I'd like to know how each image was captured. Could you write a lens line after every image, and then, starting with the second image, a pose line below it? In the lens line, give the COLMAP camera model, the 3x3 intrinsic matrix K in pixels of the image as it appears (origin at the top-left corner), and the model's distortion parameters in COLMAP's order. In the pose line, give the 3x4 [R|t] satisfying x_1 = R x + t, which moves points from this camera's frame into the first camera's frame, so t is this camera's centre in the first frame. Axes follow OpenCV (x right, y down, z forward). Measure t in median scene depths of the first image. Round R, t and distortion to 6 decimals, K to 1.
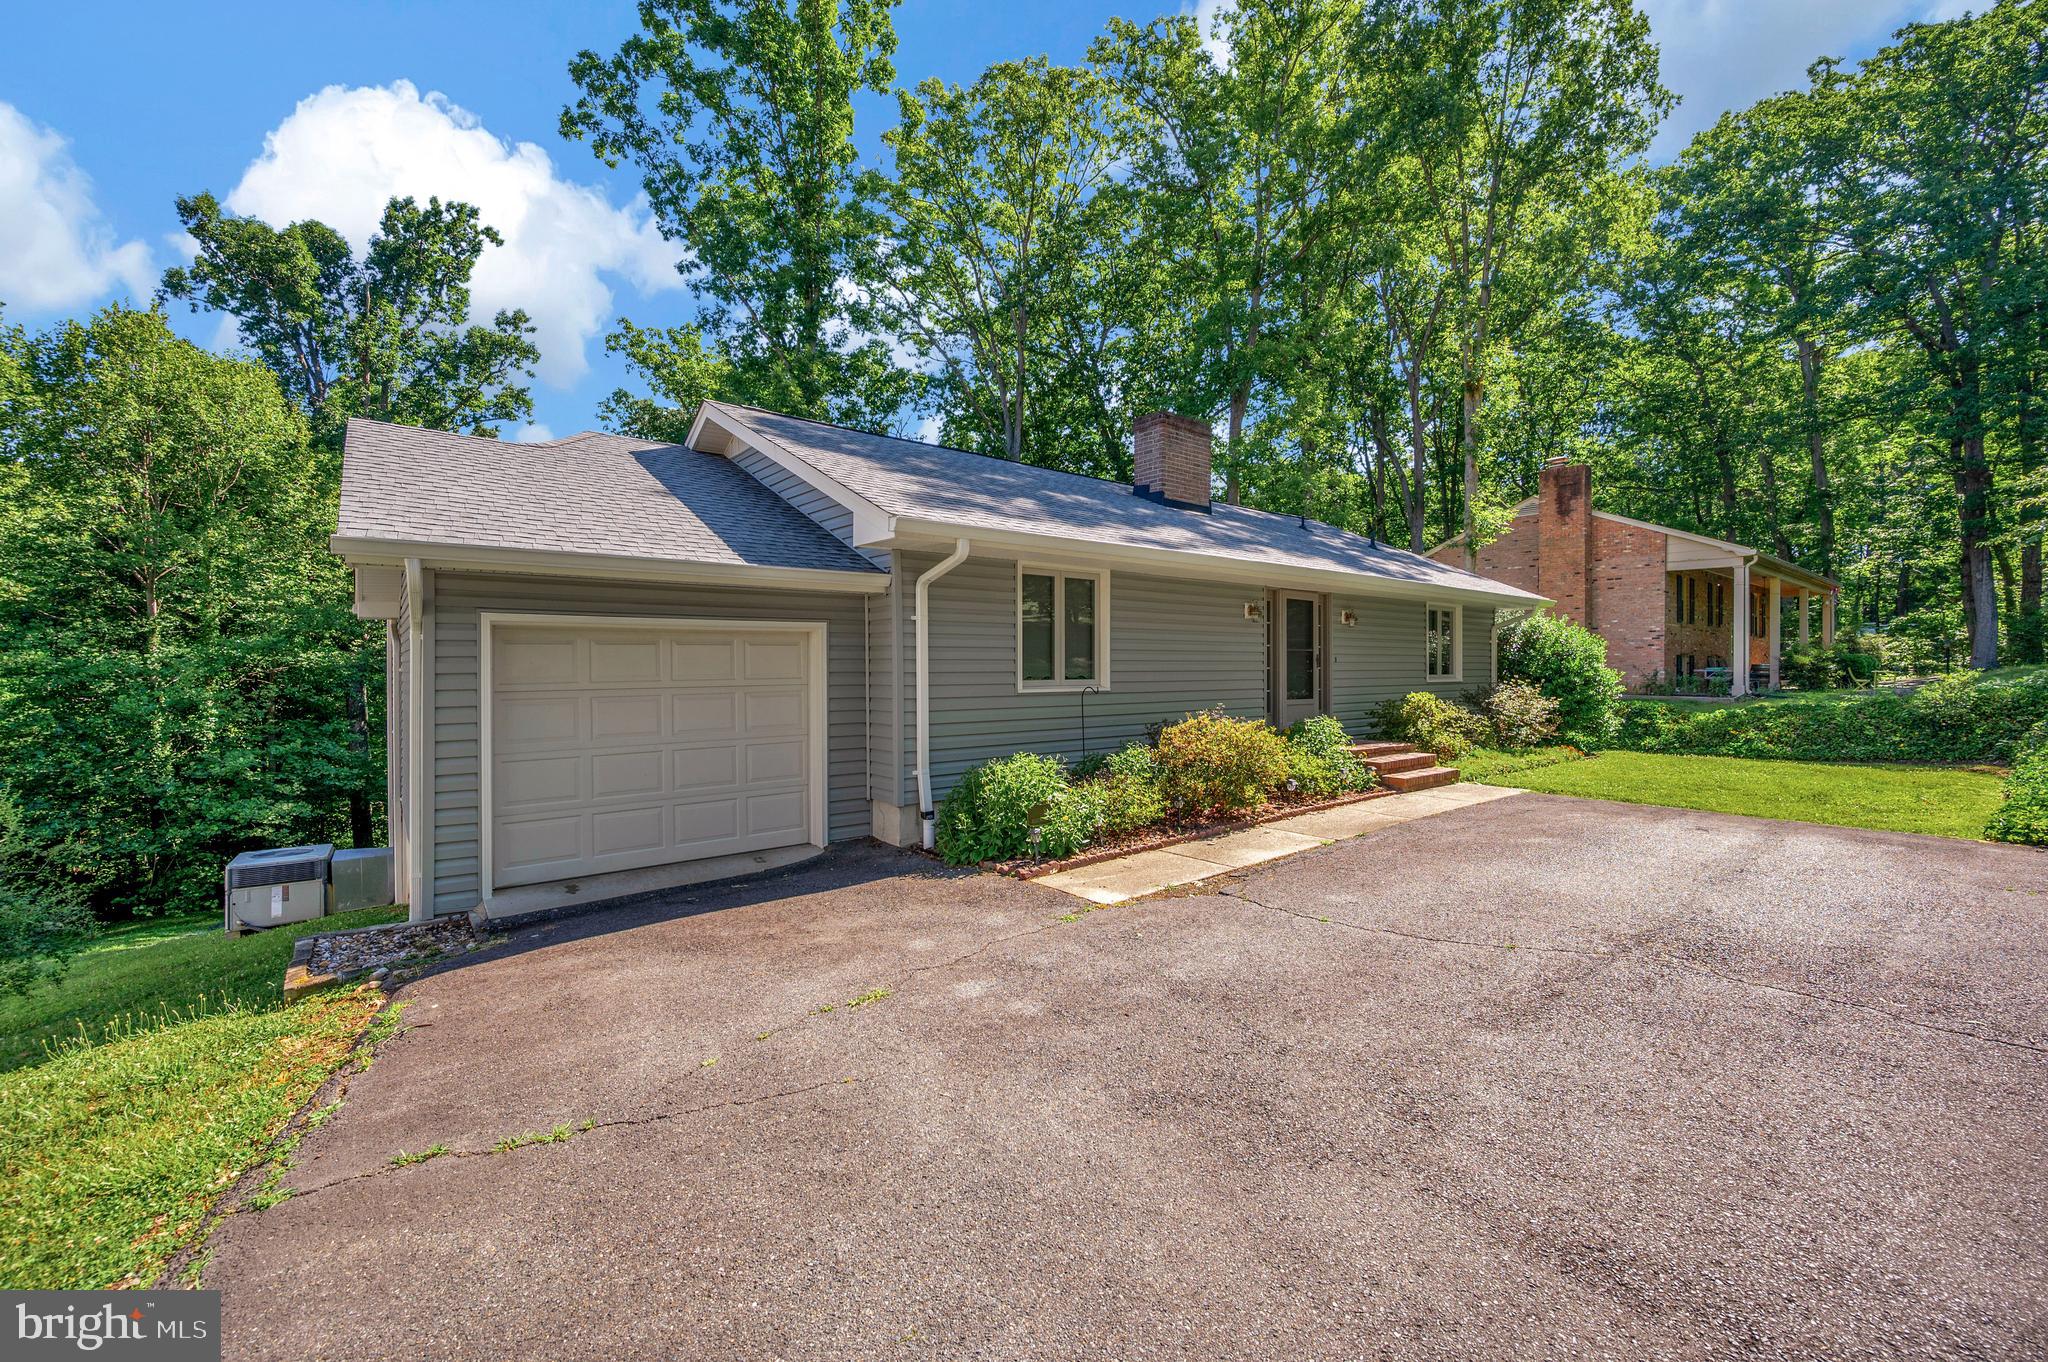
lens RADIAL K [[834.8, 0, 1024.0], [0, 834.8, 681.0], [0, 0, 1]] dist [0.000391, 0.000064]
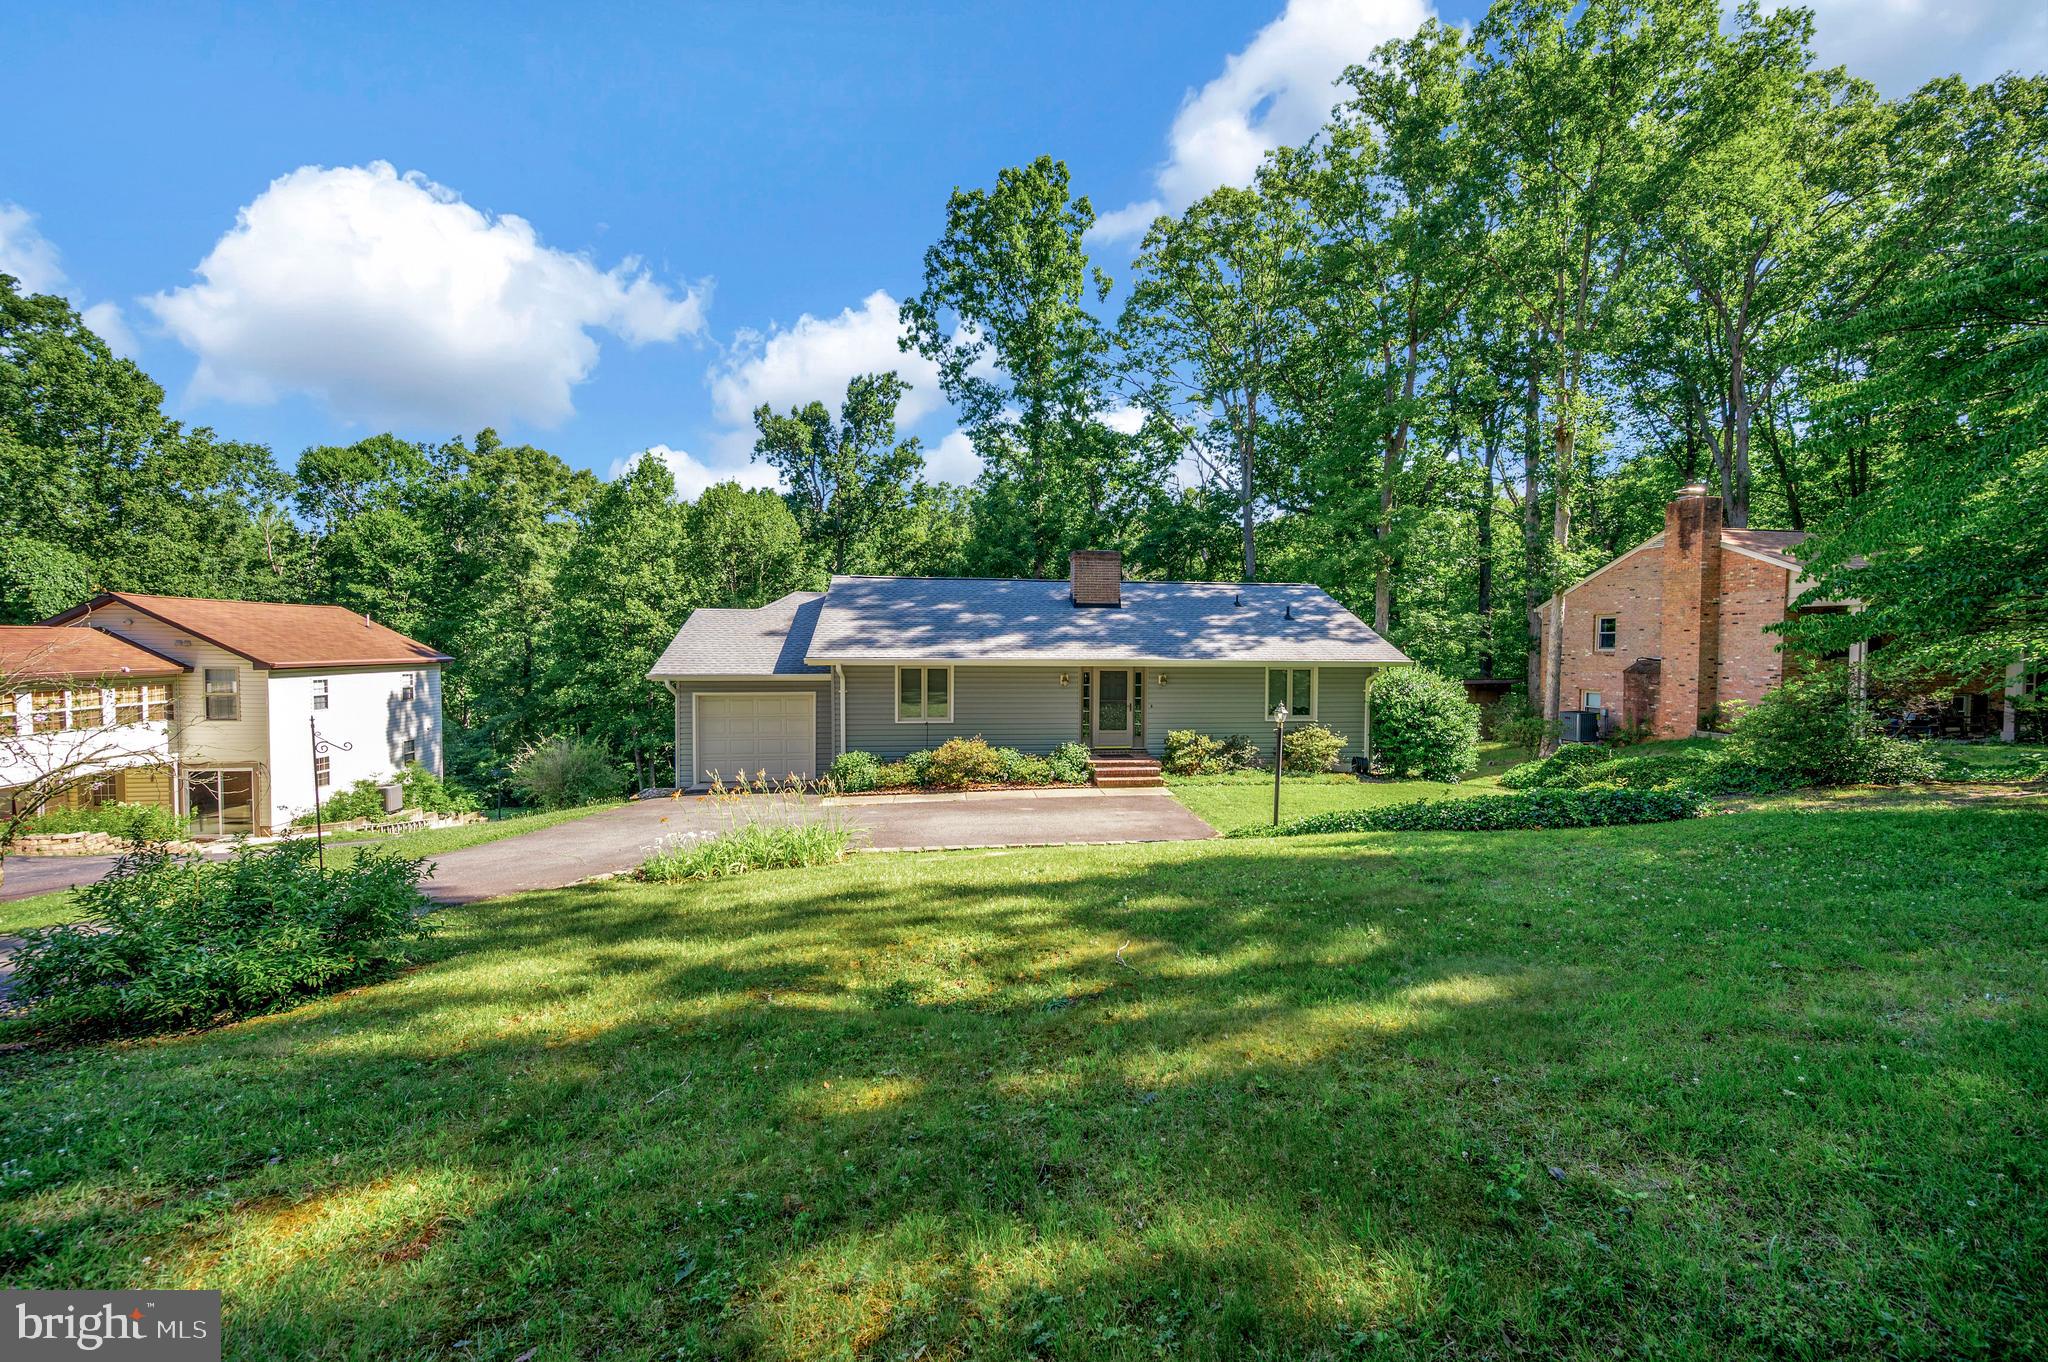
lens RADIAL K [[834.8, 0, 1024.0], [0, 834.8, 681.0], [0, 0, 1]] dist [0.000391, 0.000064]
pose [[0.846129, 0.027919, -0.532247, 0.510594], [-0.013842, 0.999441, 0.030421, -0.061003], [0.532799, -0.018373, 0.846043, -0.250109]]
